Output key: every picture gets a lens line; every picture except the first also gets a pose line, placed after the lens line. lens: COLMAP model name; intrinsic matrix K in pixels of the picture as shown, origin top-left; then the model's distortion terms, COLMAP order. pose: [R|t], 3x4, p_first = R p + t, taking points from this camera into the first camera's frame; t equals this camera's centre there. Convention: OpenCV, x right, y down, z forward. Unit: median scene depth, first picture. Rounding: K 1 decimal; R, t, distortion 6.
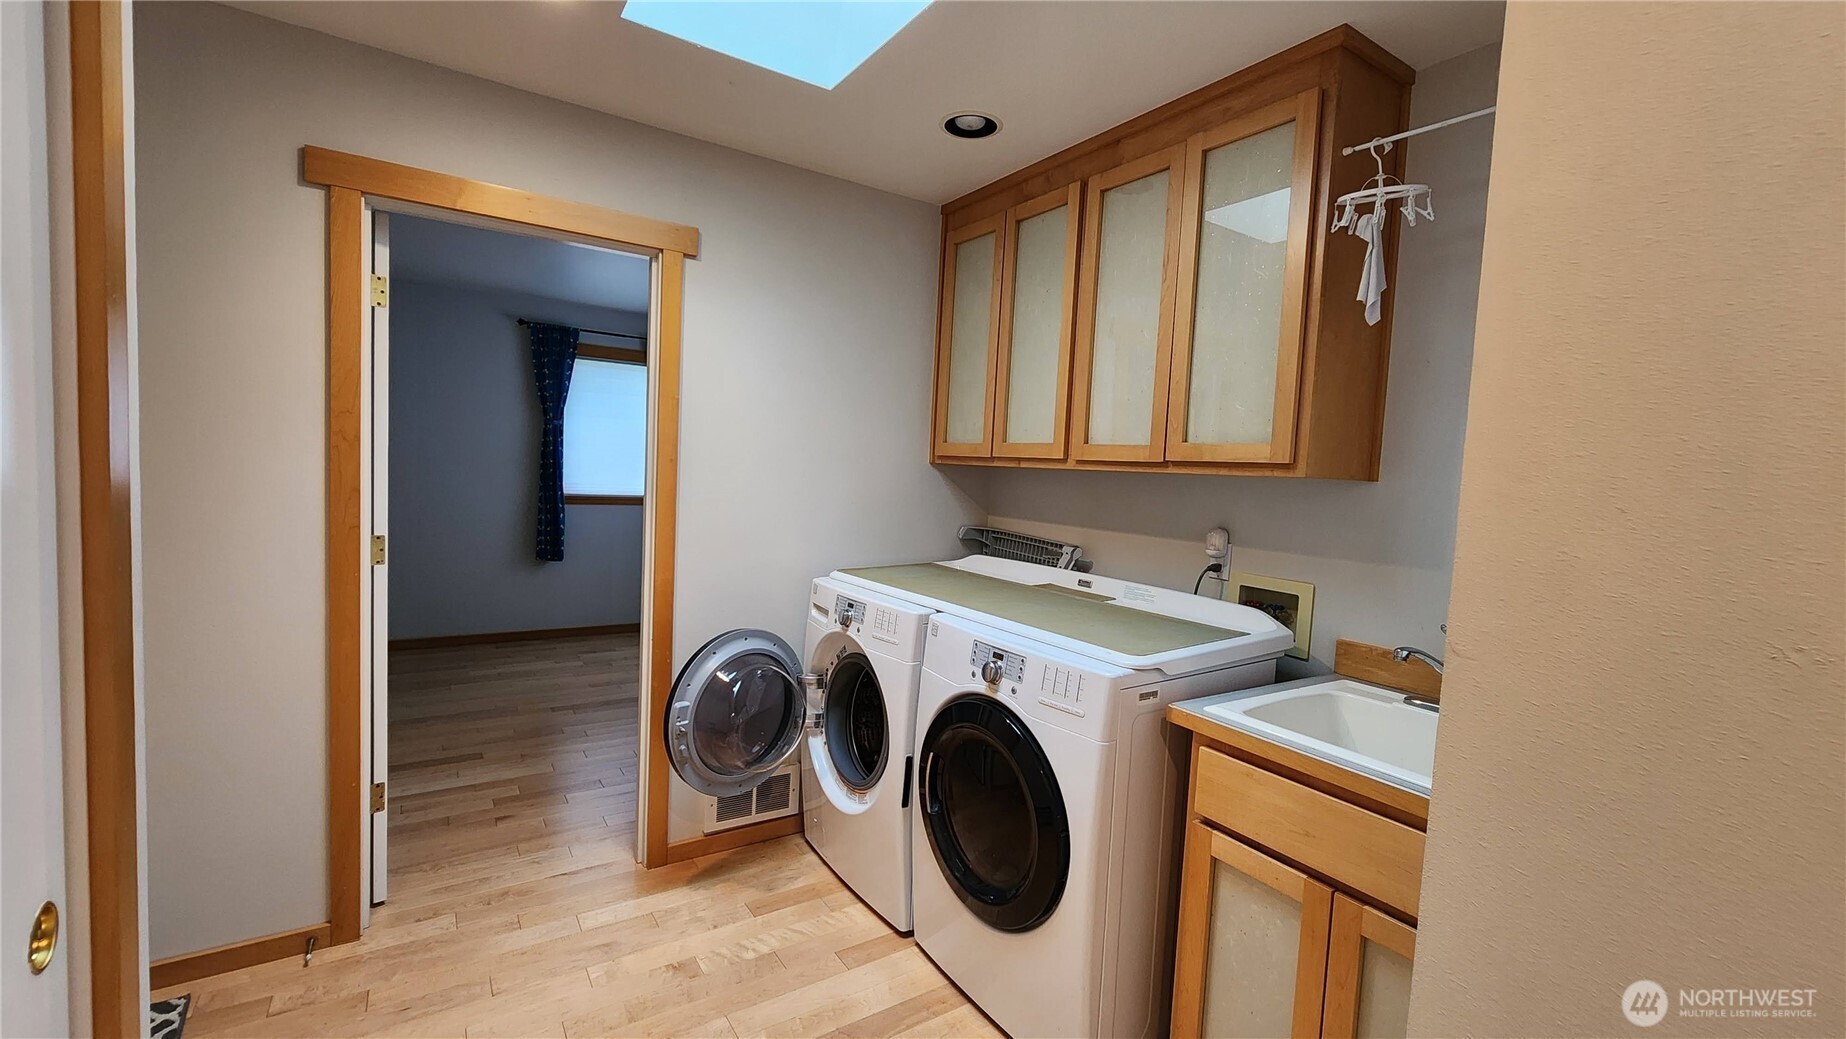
lens RADIAL K [[758.9, 0, 925.3], [0, 758.9, 517.2], [0, 0, 1]] dist [0.000459, 0.000270]
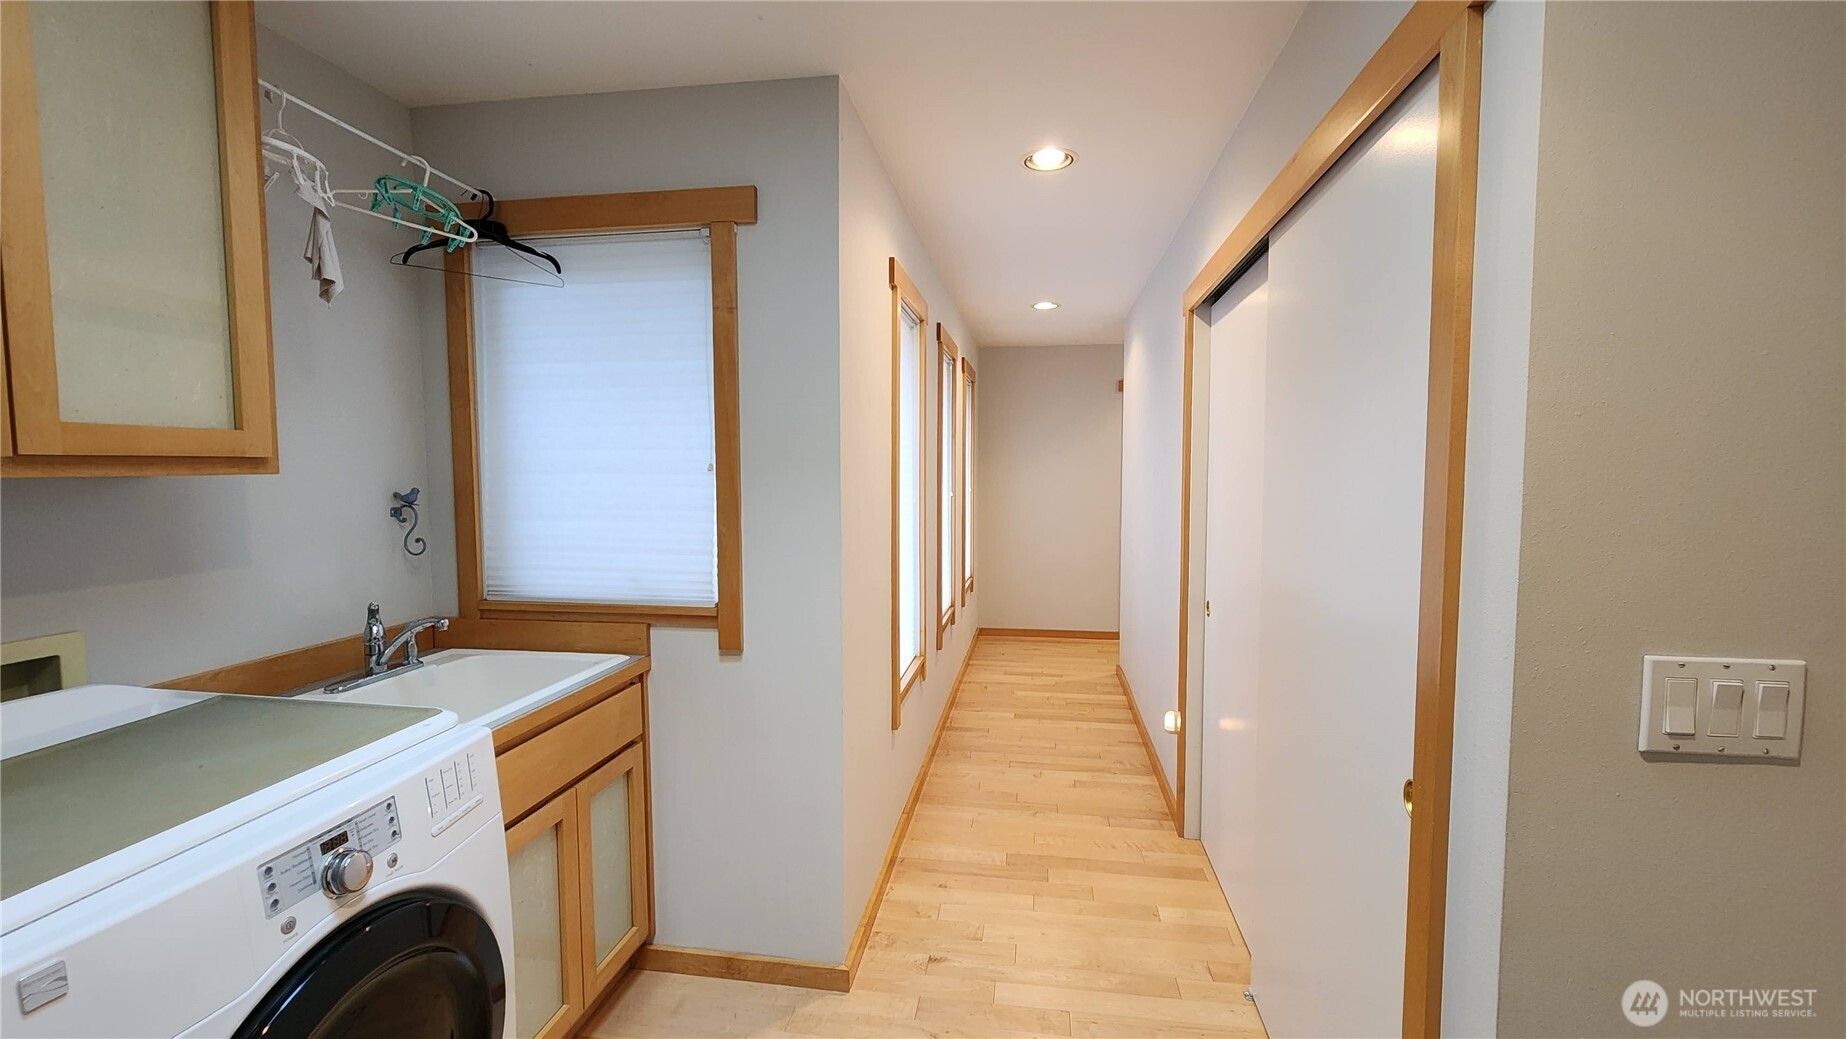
lens RADIAL K [[758.9, 0, 925.3], [0, 758.9, 517.2], [0, 0, 1]] dist [0.000459, 0.000270]
pose [[-0.741321, -0.091100, 0.664939, -0.546050], [0.009294, 0.989256, 0.145896, -0.115628], [-0.671086, 0.114336, -0.732510, 1.098977]]
